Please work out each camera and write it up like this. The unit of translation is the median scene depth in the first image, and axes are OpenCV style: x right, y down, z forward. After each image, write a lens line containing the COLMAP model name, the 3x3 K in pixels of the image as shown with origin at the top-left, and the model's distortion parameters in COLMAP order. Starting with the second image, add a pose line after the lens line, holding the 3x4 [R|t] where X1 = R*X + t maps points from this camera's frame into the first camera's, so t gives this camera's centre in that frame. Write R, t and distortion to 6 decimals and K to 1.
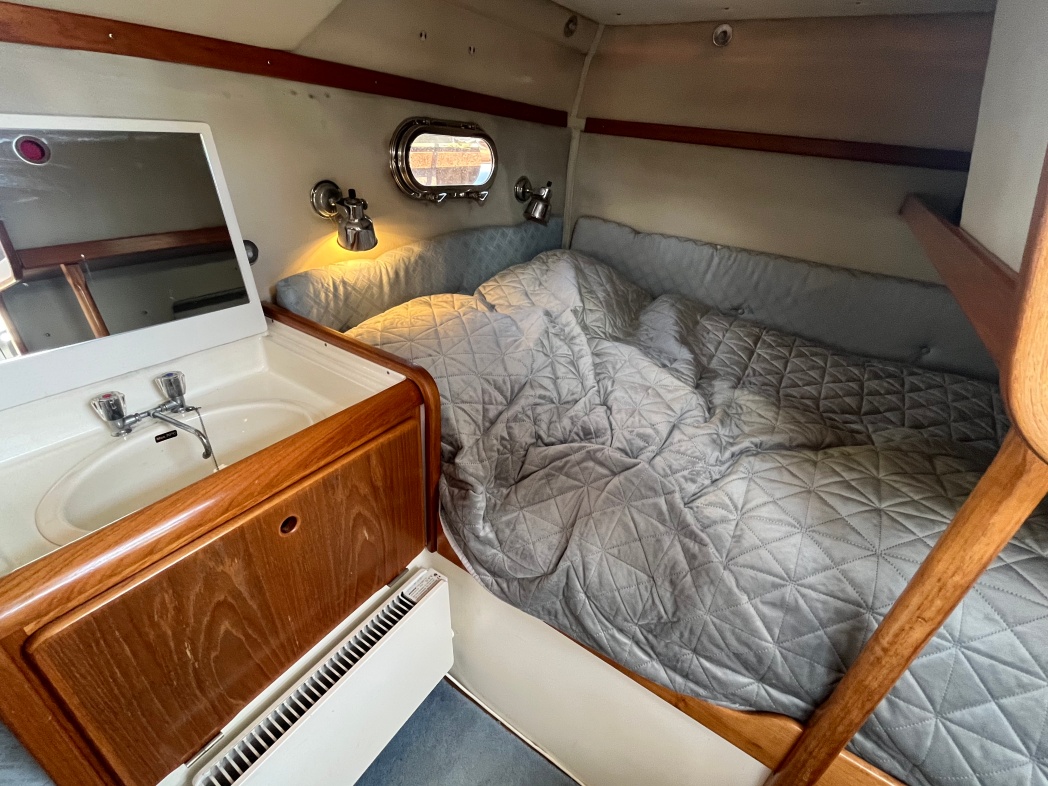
lens RADIAL K [[477.8, 0, 519.8], [0, 477.8, 393.0], [0, 0, 1]] dist [-0.002101, 0.000017]
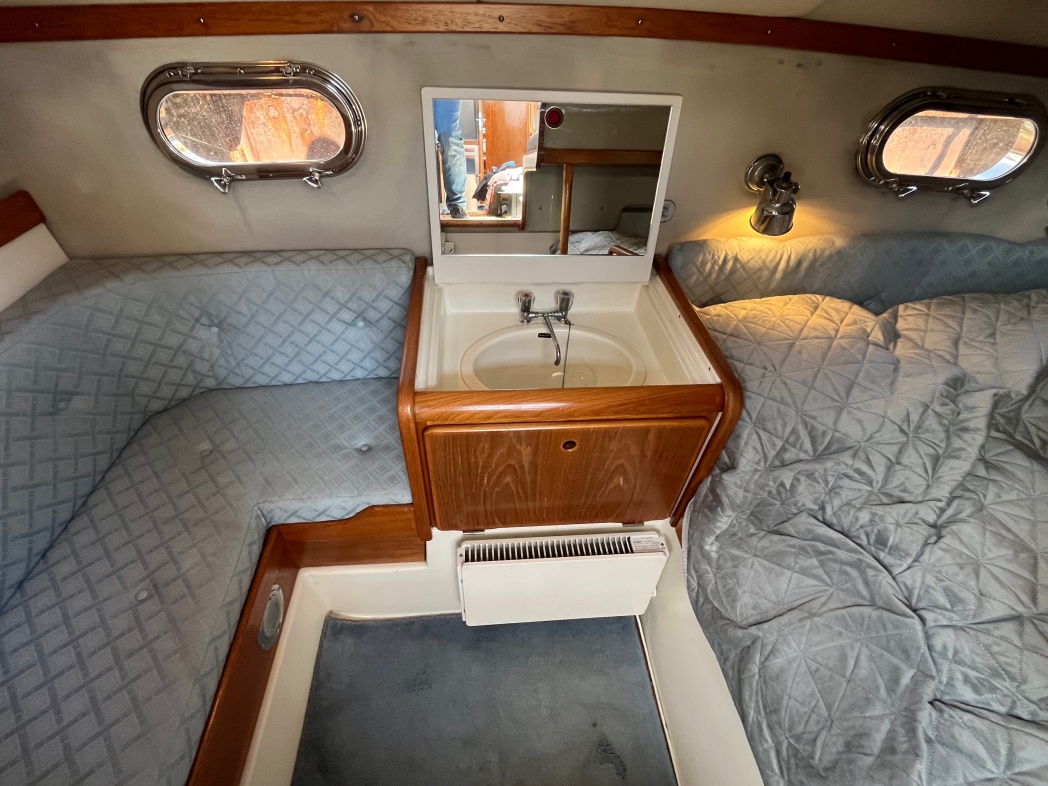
lens RADIAL K [[477.8, 0, 519.8], [0, 477.8, 393.0], [0, 0, 1]] dist [-0.002101, 0.000017]
pose [[0.622988, 0.499398, -0.602069, 0.111241], [-0.381208, 0.865927, 0.323807, -0.159904], [0.683057, 0.027785, 0.729836, -0.046446]]
